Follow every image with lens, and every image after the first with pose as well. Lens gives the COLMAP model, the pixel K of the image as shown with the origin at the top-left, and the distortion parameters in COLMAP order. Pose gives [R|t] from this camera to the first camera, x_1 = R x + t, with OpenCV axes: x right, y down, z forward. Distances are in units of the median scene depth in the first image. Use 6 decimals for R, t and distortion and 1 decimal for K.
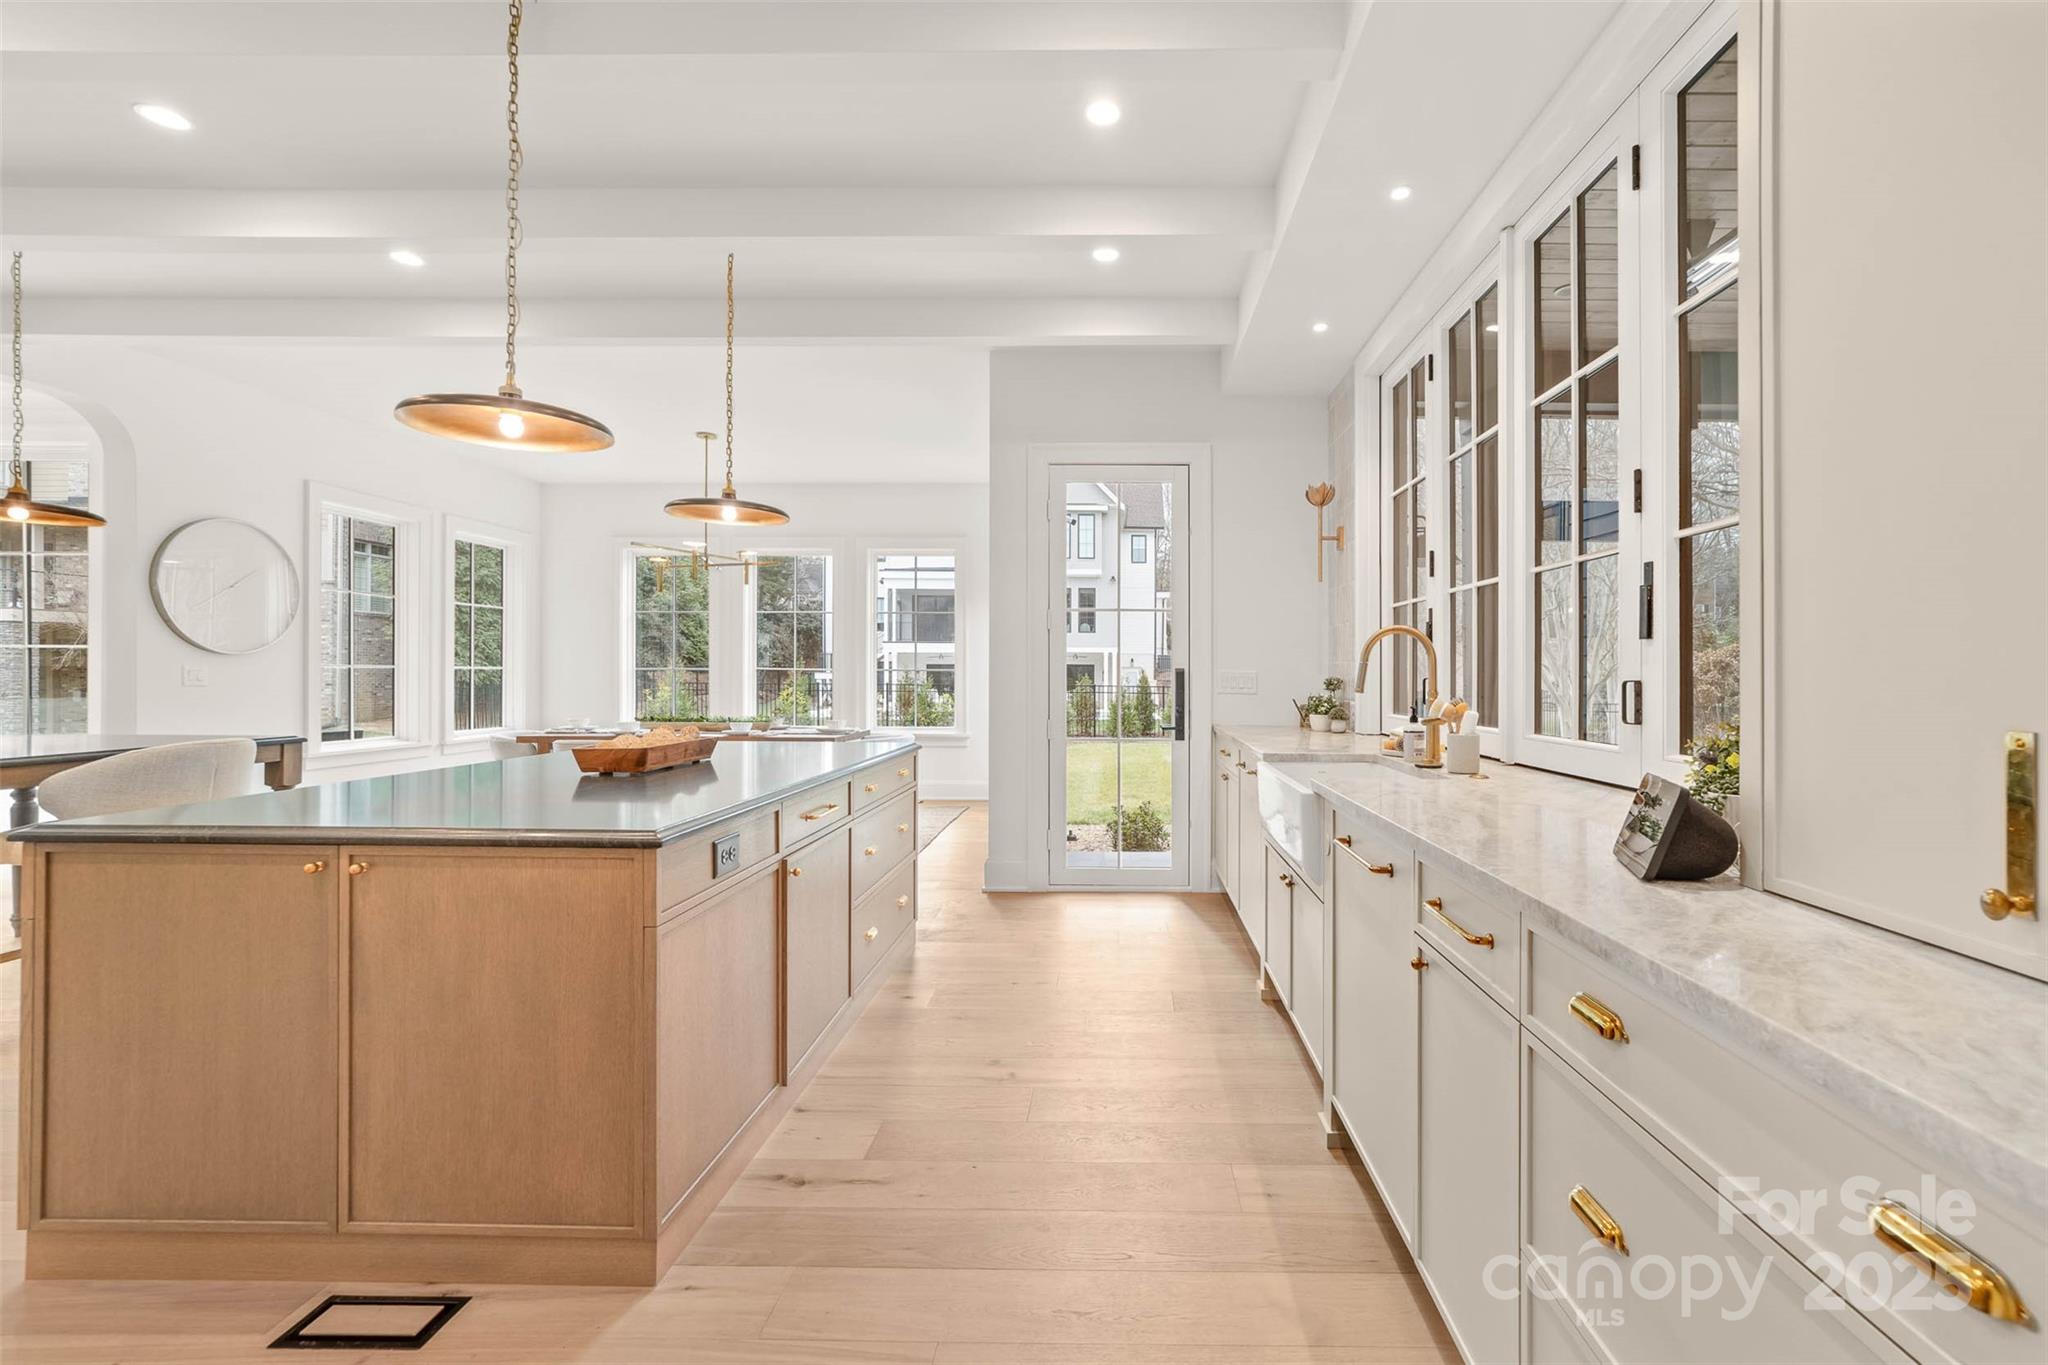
lens RADIAL K [[784.5, 0, 1018.9], [0, 784.5, 676.4], [0, 0, 1]] dist [-0.017050, 0.004785]
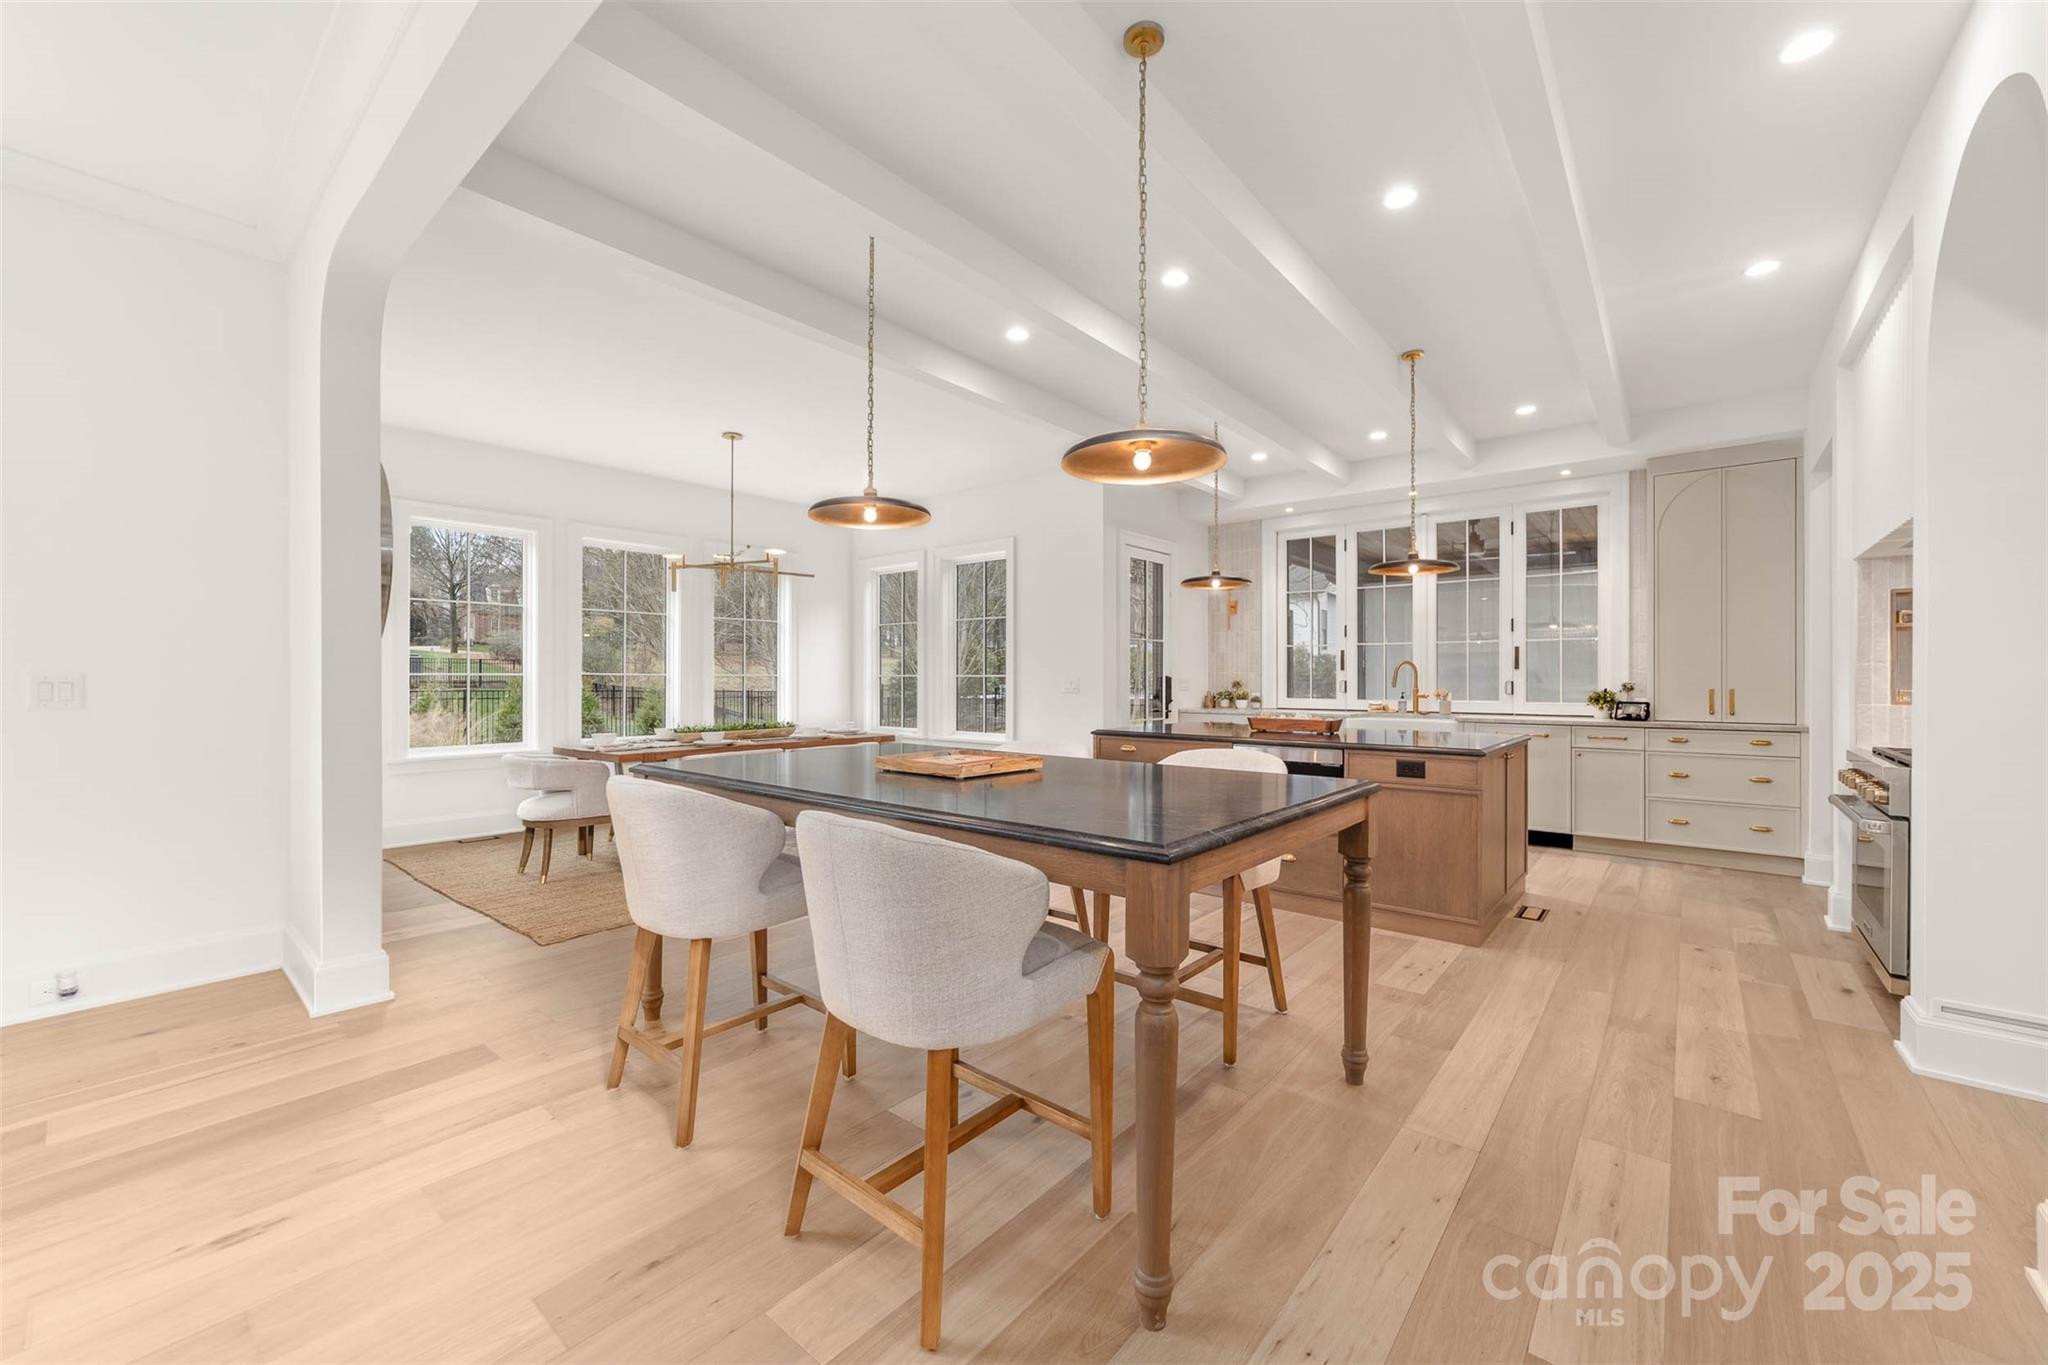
lens RADIAL K [[805.4, 0, 1024.0], [0, 805.4, 682.5], [0, 0, 1]] dist [-0.000549, 0.000018]
pose [[0.627802, -0.006563, 0.778345, -1.481296], [0.003125, 0.999978, 0.005911, -0.007818], [-0.778367, -0.001278, 0.627809, 0.210867]]
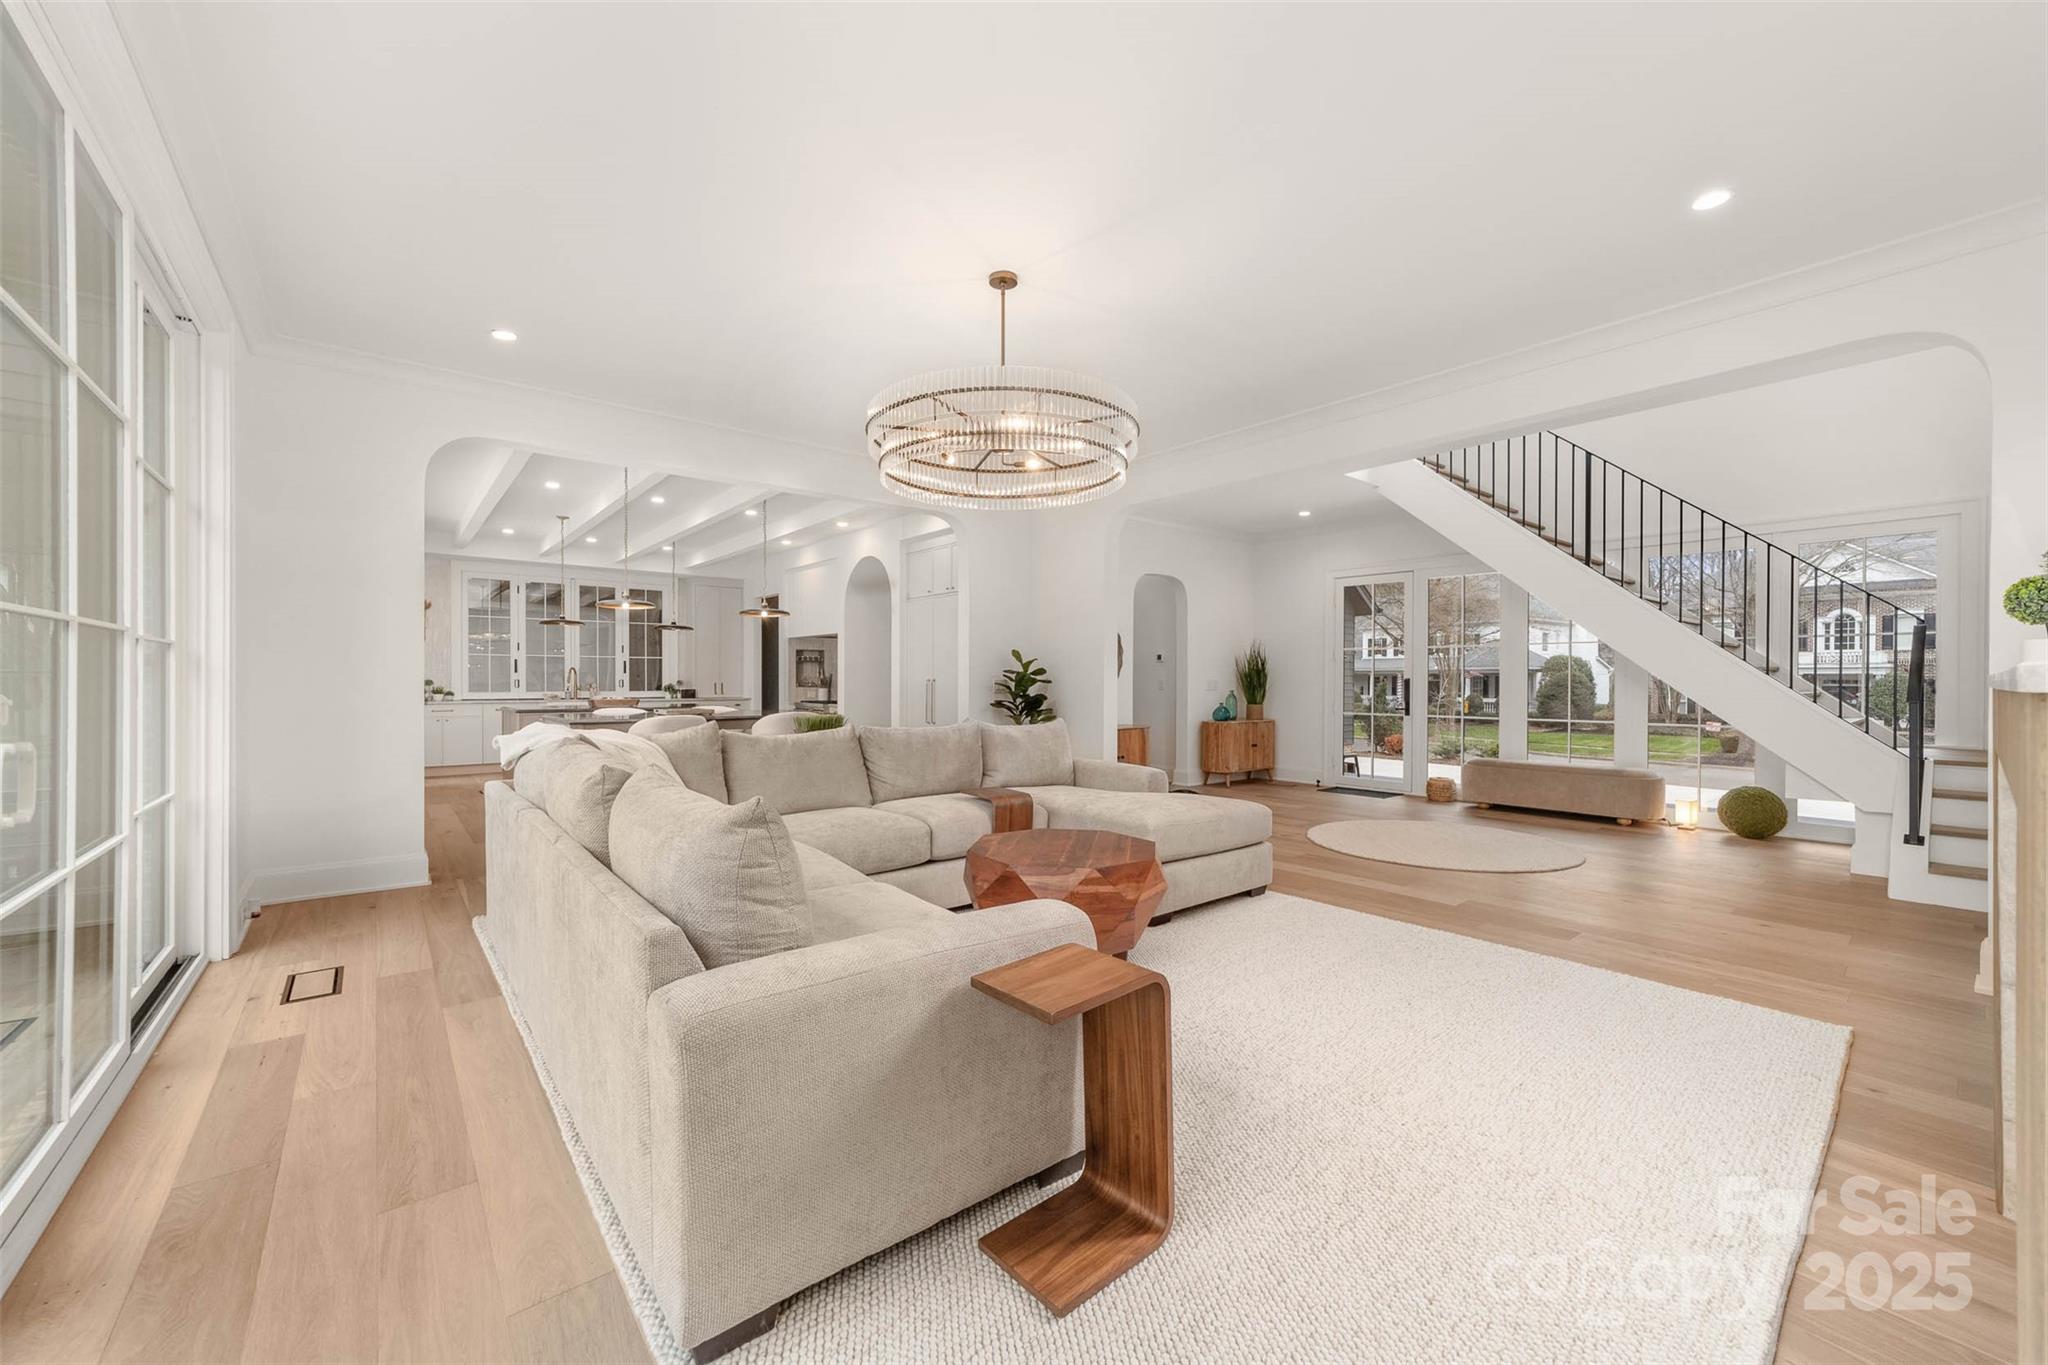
lens RADIAL K [[784.5, 0, 1018.9], [0, 784.5, 676.4], [0, 0, 1]] dist [-0.017050, 0.004785]
pose [[-0.650586, 0.000885, 0.759432, -2.714261], [-0.000470, 0.999999, -0.001568, -0.005981], [-0.759432, -0.001377, -0.650585, 1.208439]]
